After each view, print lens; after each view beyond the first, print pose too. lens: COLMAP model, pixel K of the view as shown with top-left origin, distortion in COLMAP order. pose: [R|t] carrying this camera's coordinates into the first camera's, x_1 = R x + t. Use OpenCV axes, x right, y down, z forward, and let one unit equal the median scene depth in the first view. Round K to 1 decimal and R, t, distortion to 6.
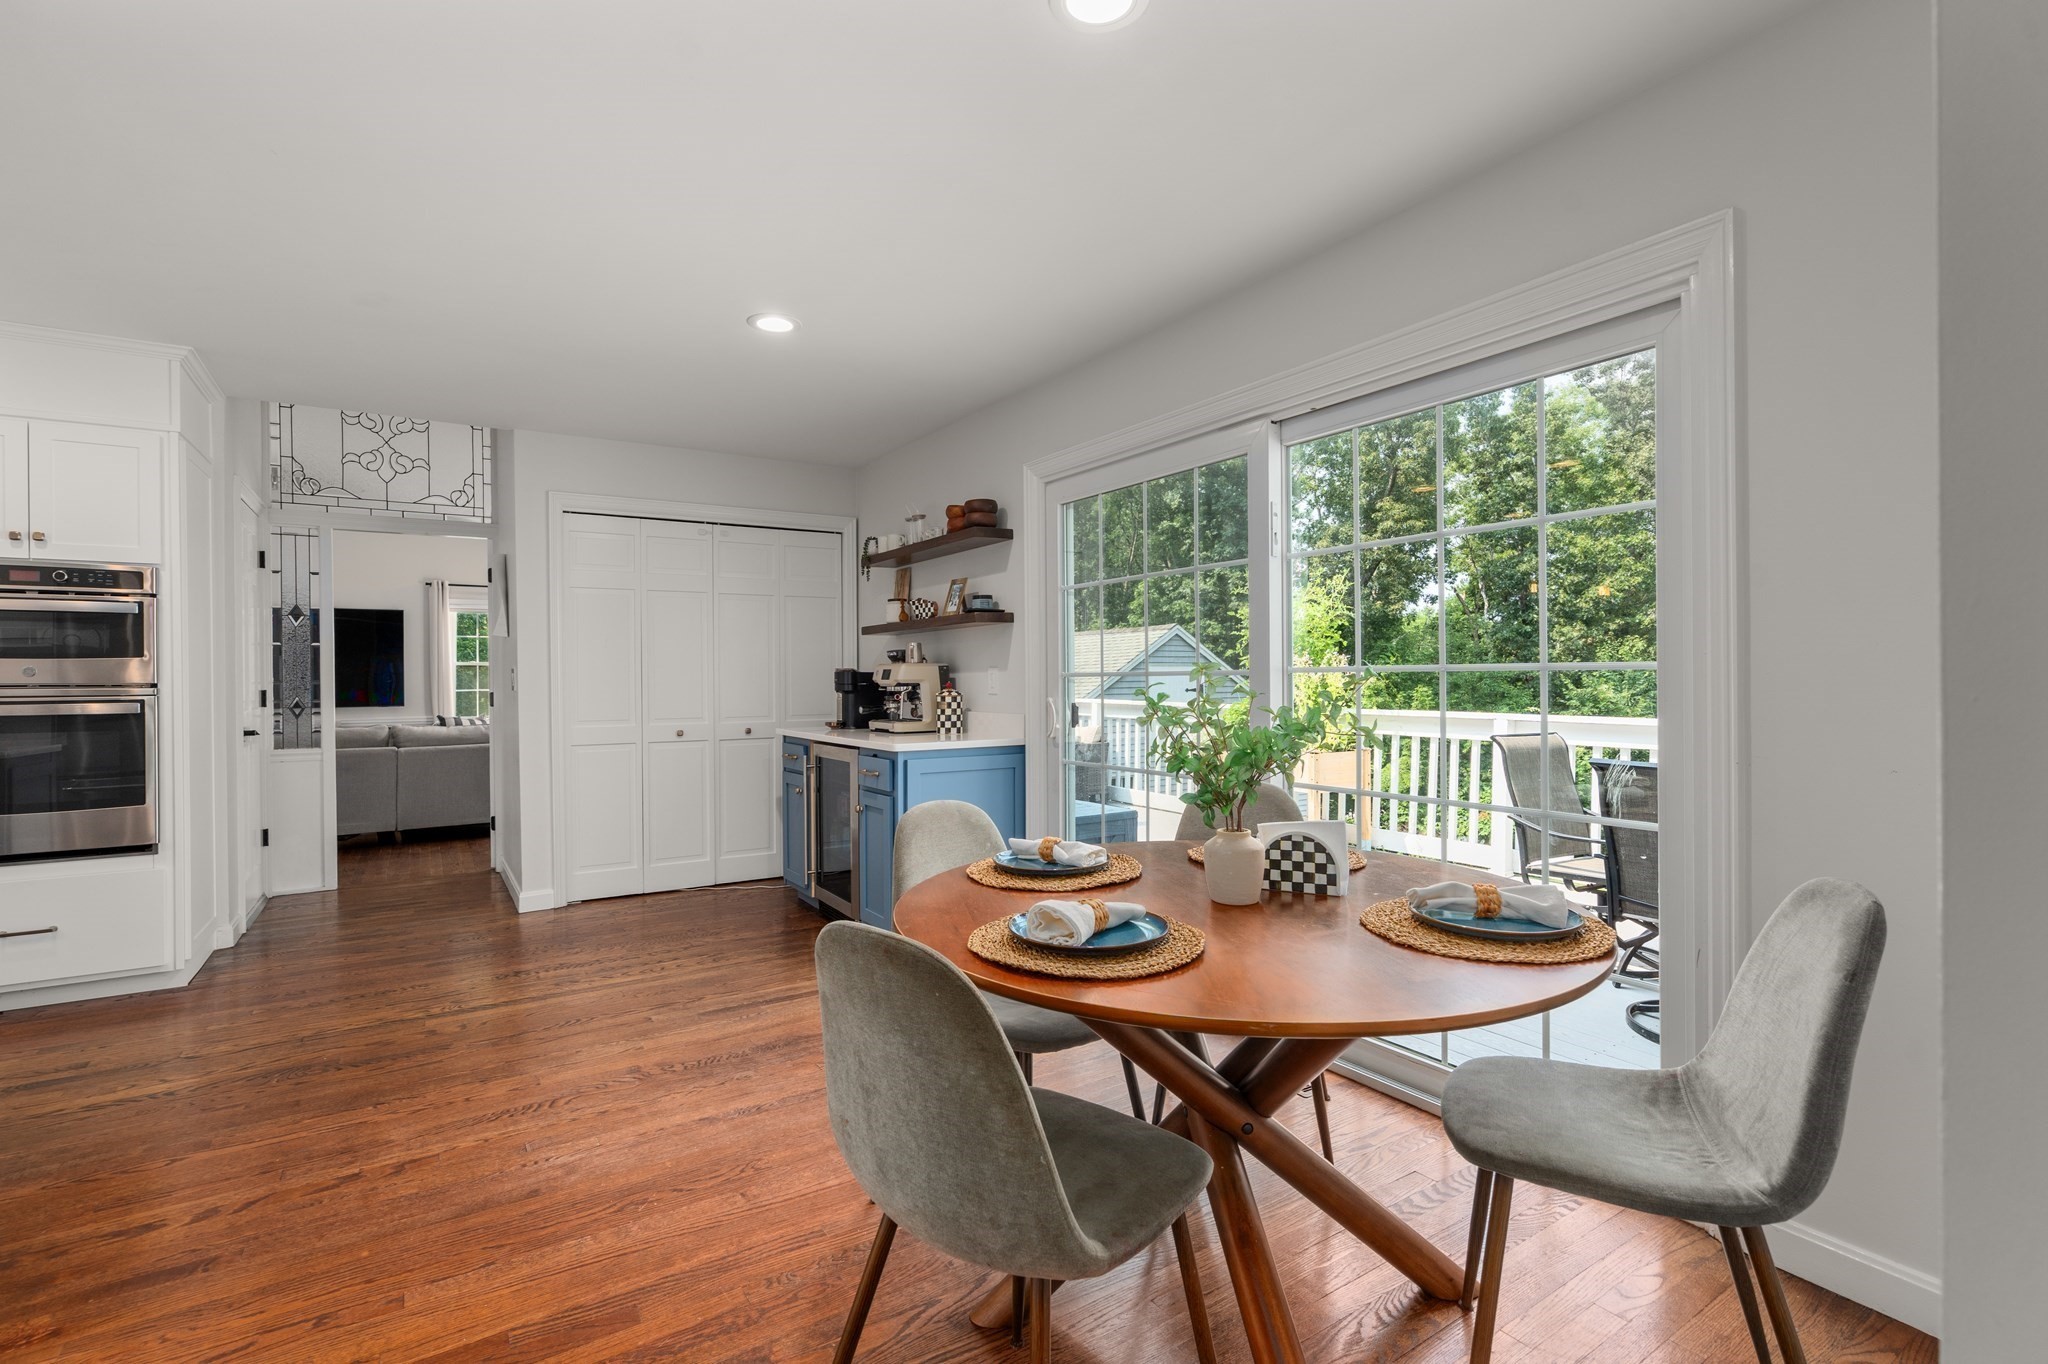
lens RADIAL K [[929.8, 0, 1012.9], [0, 929.8, 680.1], [0, 0, 1]] dist [-0.002144, 0.000673]
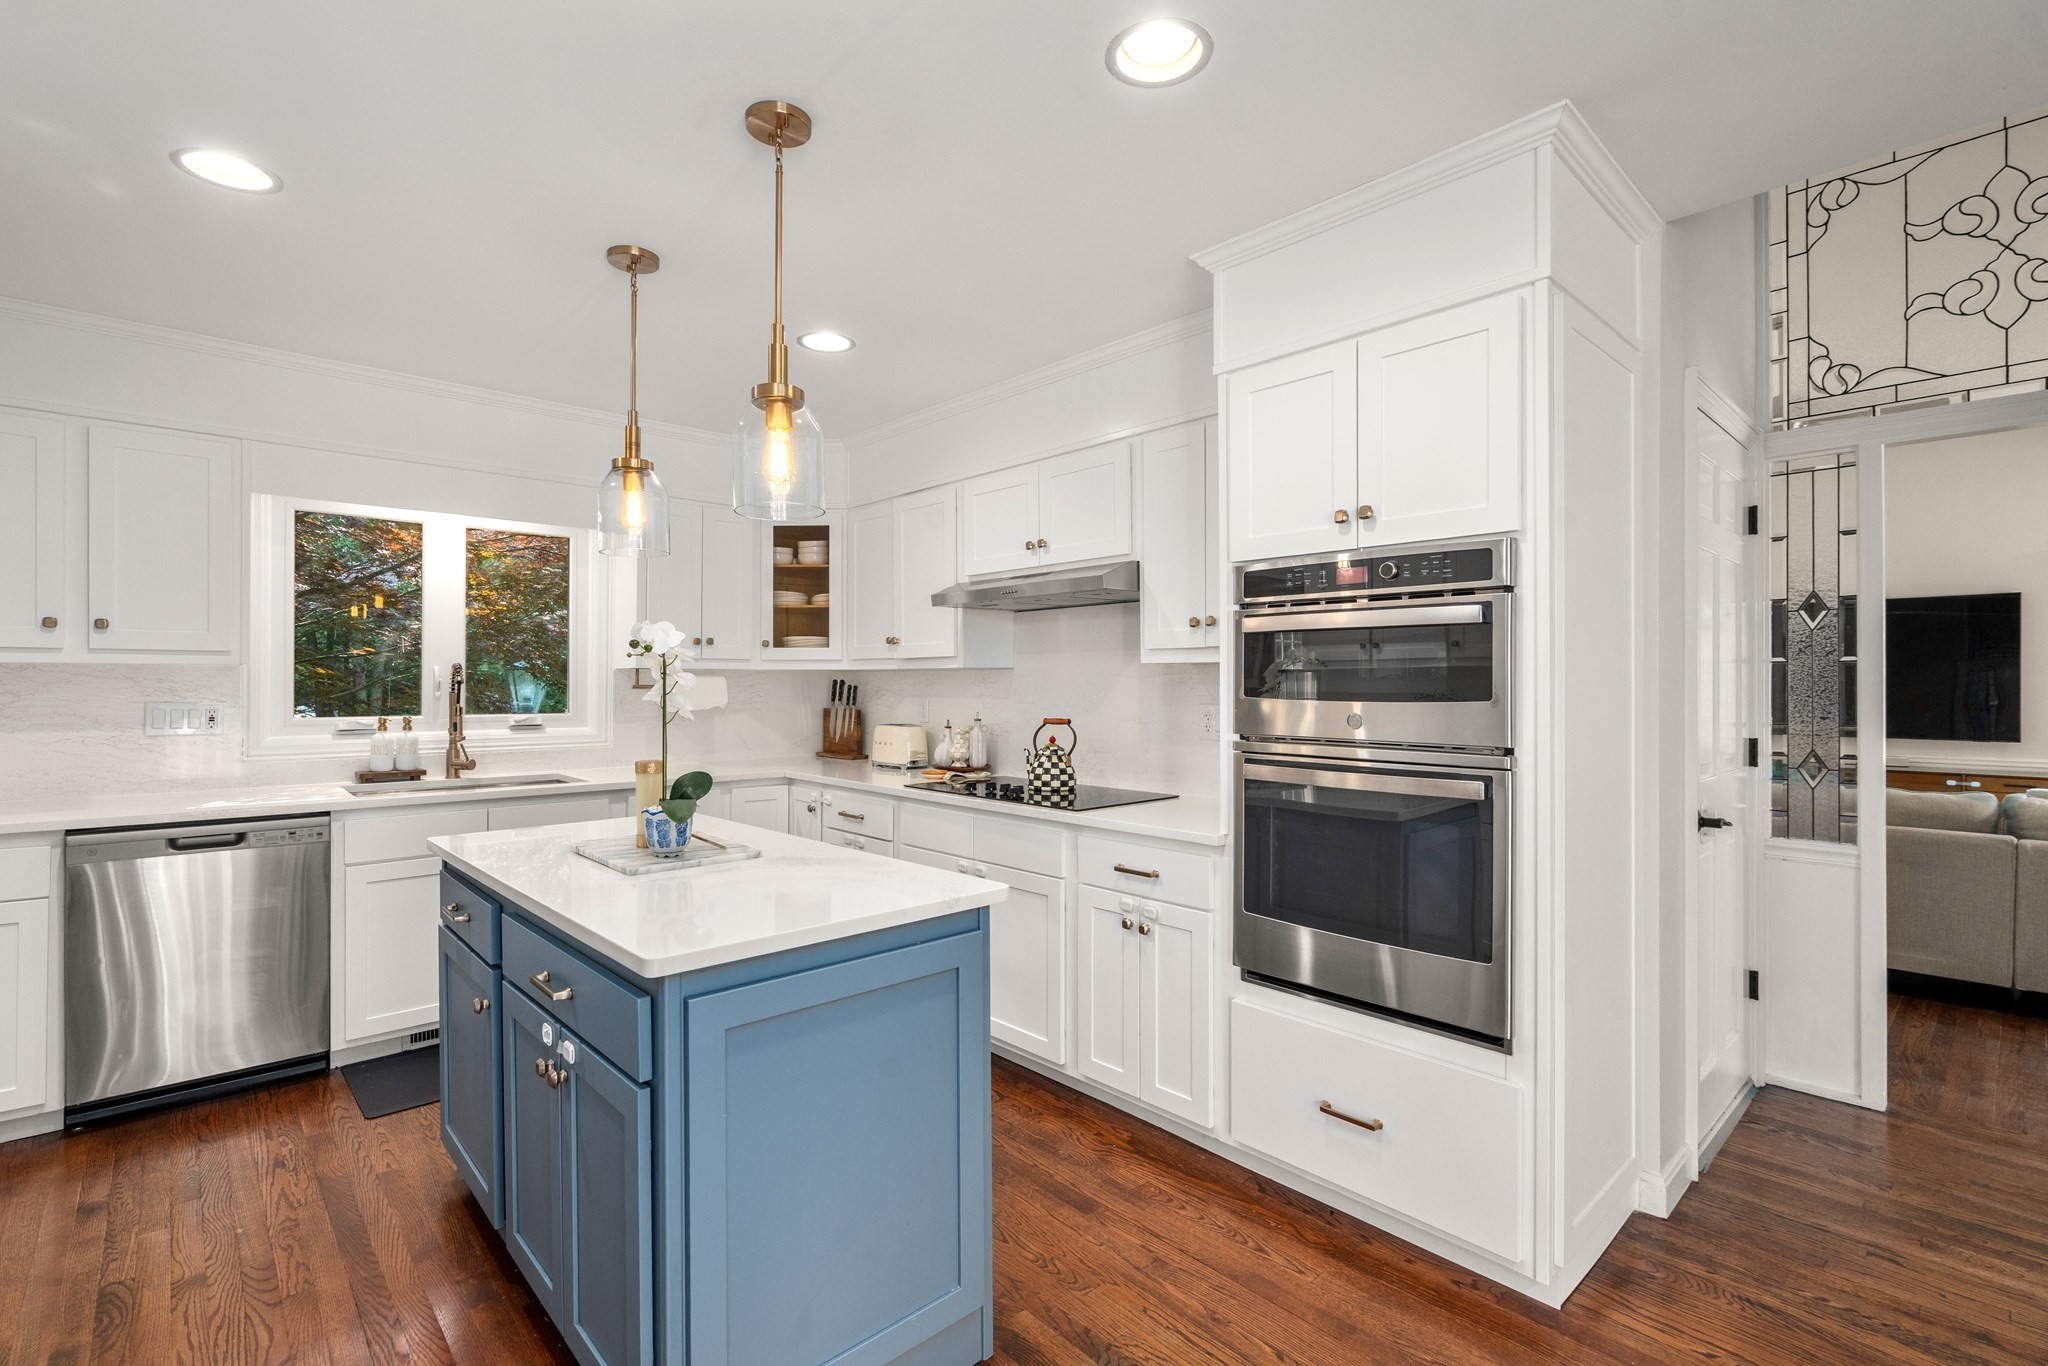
lens RADIAL K [[929.8, 0, 1012.9], [0, 929.8, 681.1], [0, 0, 1]] dist [-0.002144, 0.000673]
pose [[0.171039, 0.005655, -0.985248, -0.298469], [-0.007533, 0.999962, 0.004432, -0.025133], [0.985235, 0.006664, 0.171075, 0.426657]]
